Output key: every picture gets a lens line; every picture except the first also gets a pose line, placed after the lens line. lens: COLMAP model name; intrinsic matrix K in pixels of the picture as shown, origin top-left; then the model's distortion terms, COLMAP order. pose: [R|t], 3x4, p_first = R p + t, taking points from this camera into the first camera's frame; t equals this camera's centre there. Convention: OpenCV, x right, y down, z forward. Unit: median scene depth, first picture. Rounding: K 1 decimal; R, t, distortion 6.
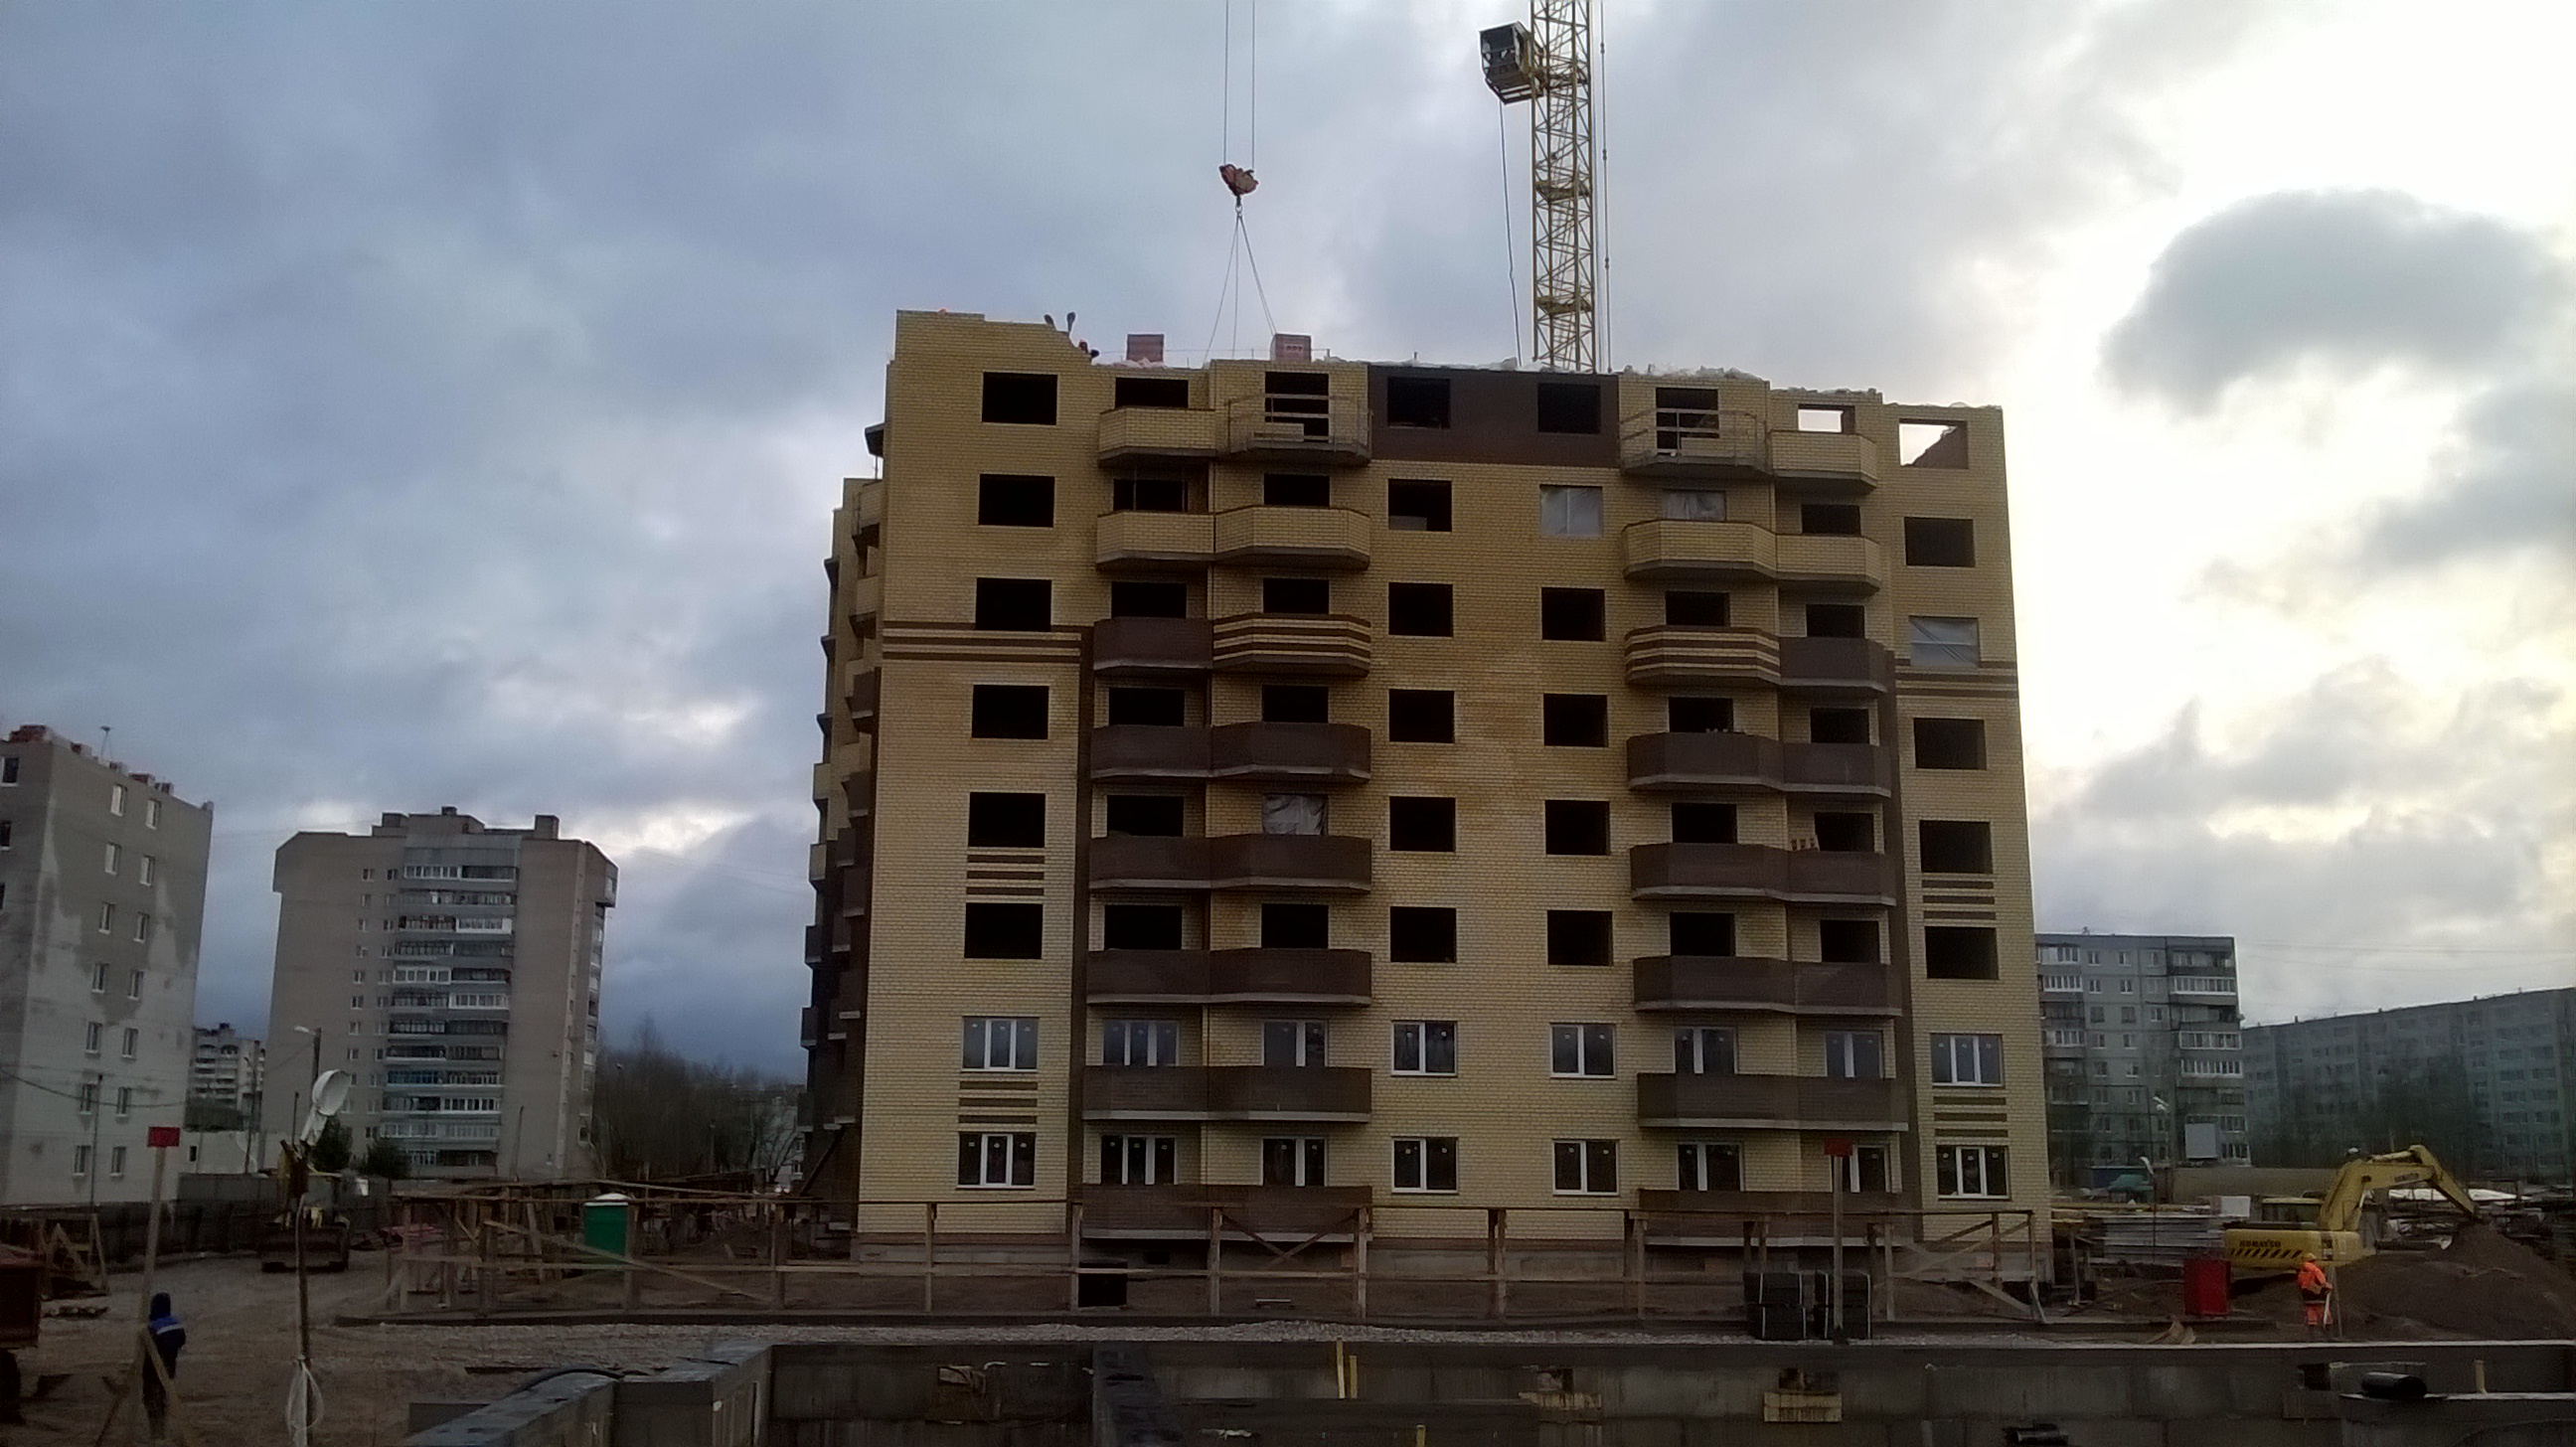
lens RADIAL K [[2280.6, 0, 1284.4], [0, 2280.6, 663.2], [0, 0, 1]] dist [-0.000359, -0.002355]
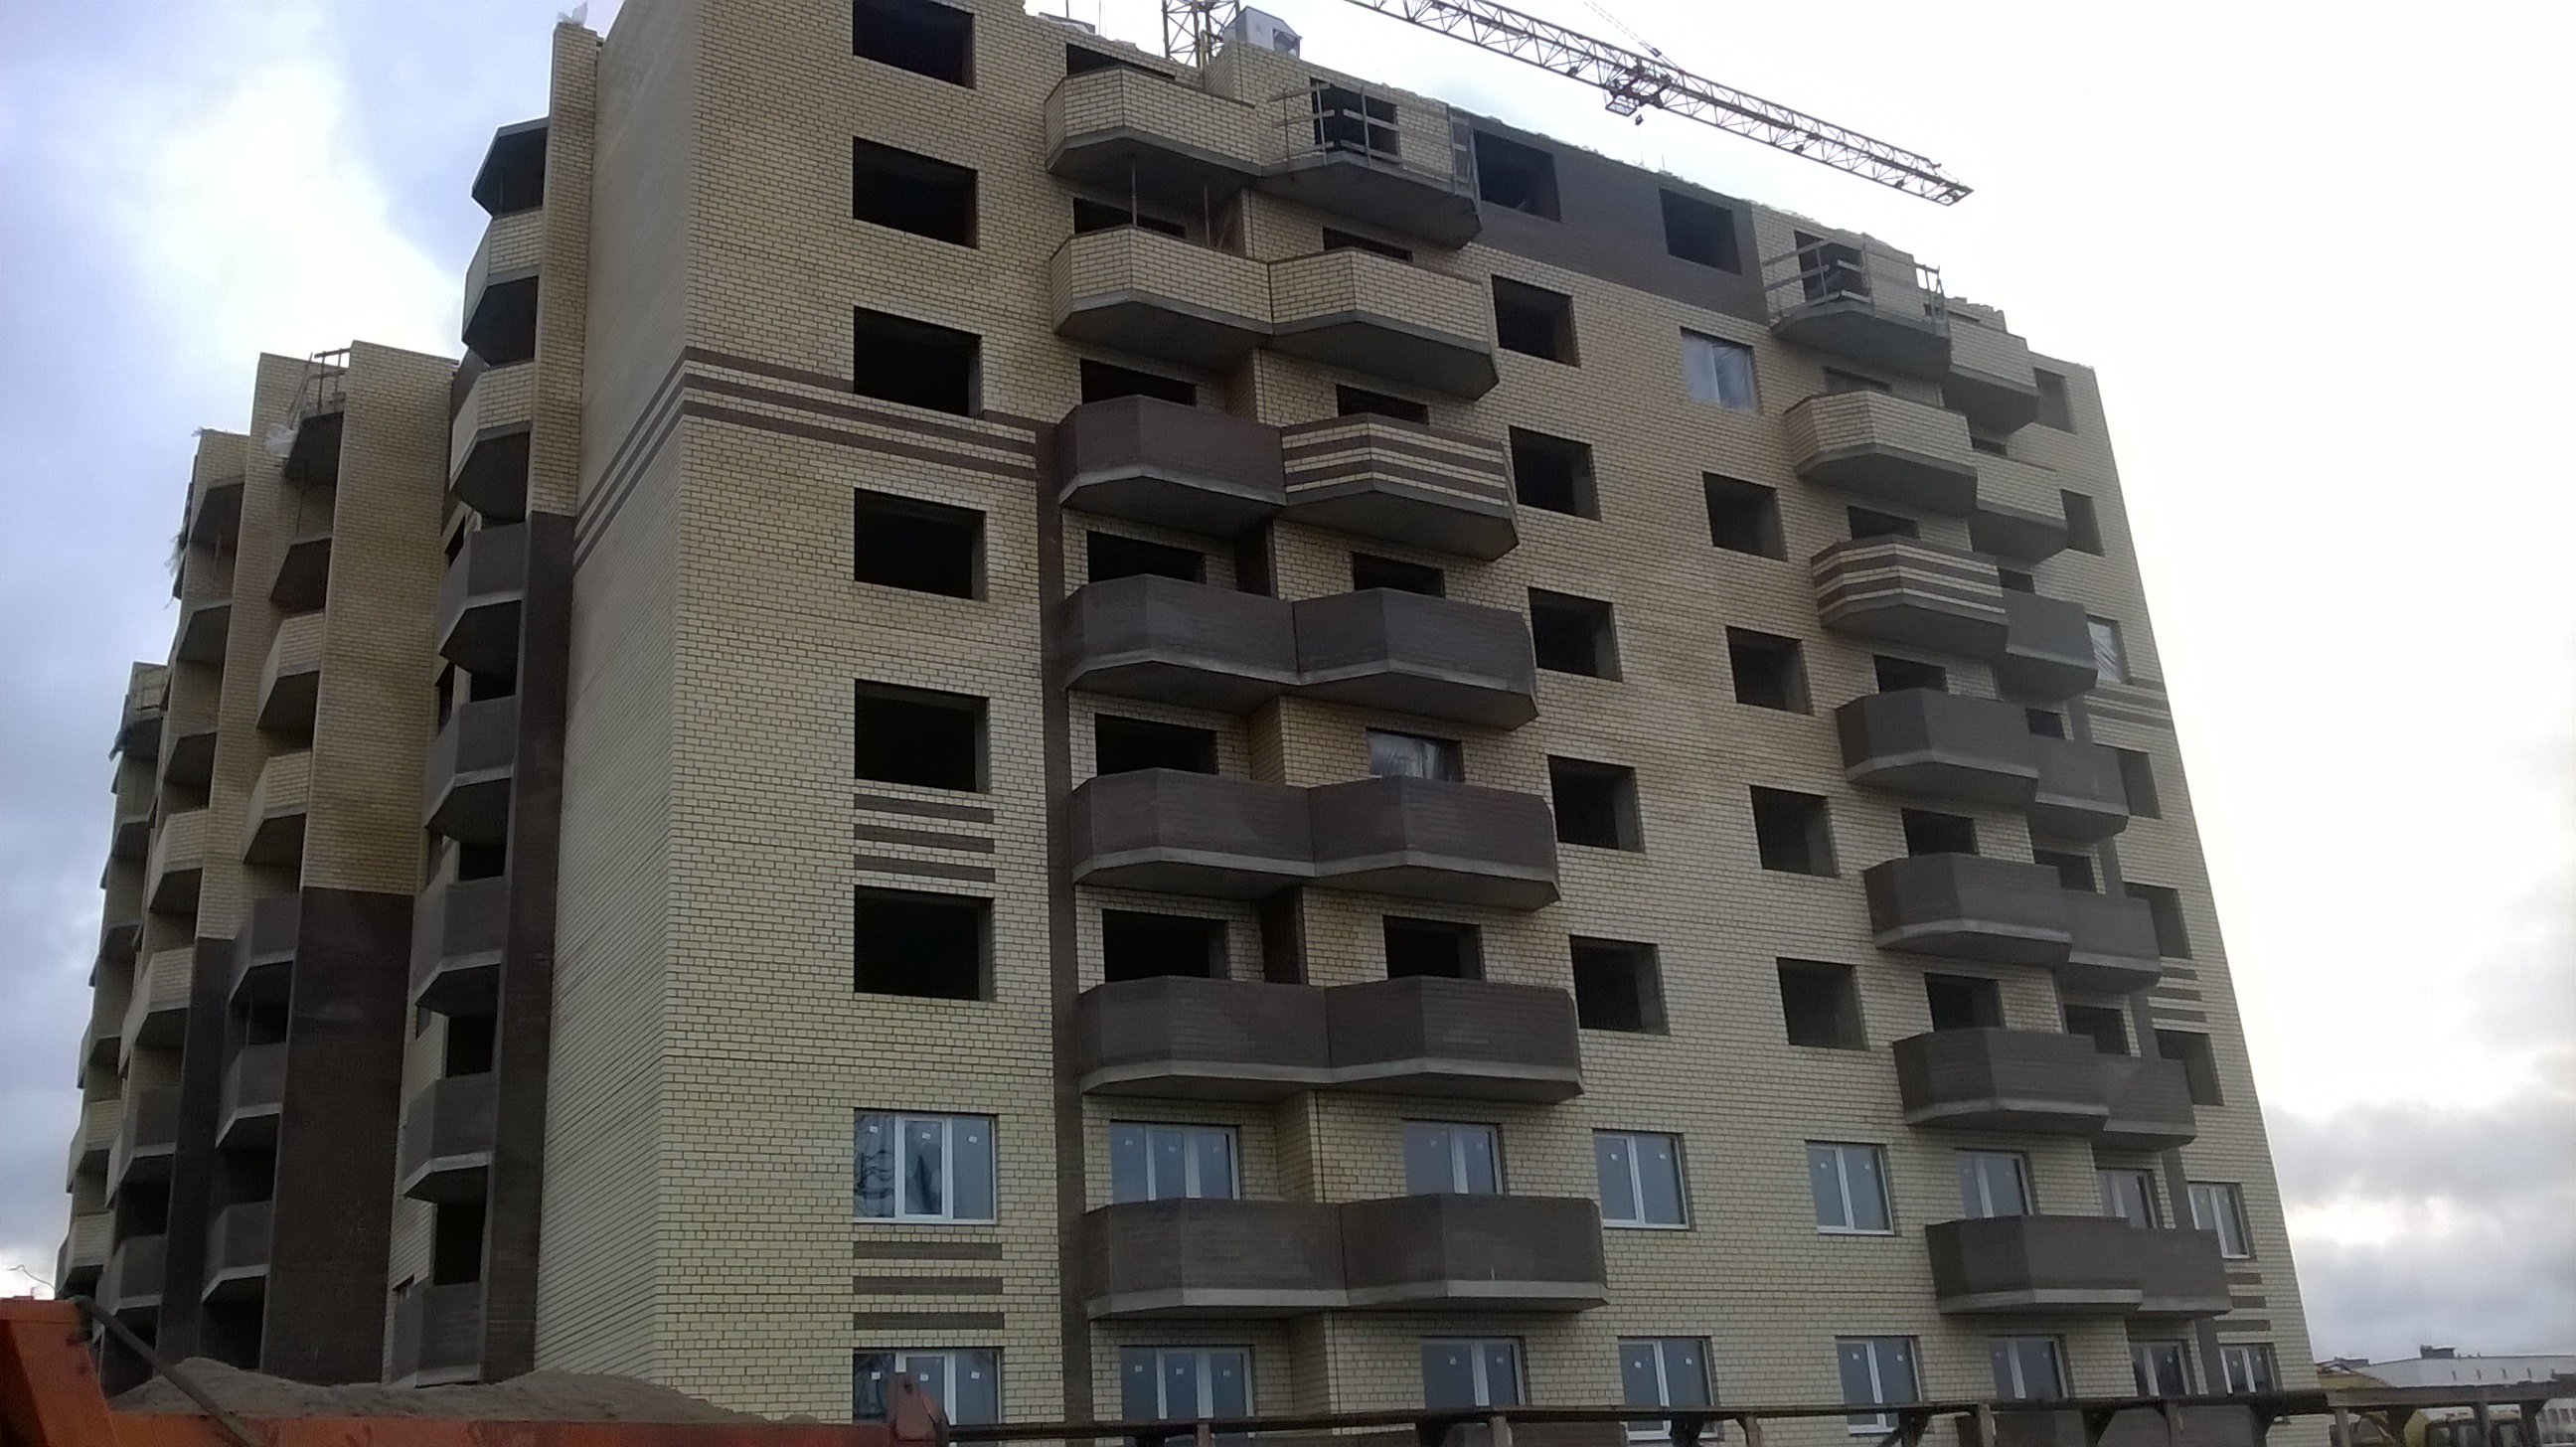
lens RADIAL K [[2280.6, 0, 1284.4], [0, 2280.6, 663.2], [0, 0, 1]] dist [-0.000359, -0.002355]
pose [[0.900971, 0.100149, 0.422163, -0.266937], [-0.026179, 0.983771, -0.177508, 0.141561], [-0.433089, 0.148878, 0.888971, 0.497362]]
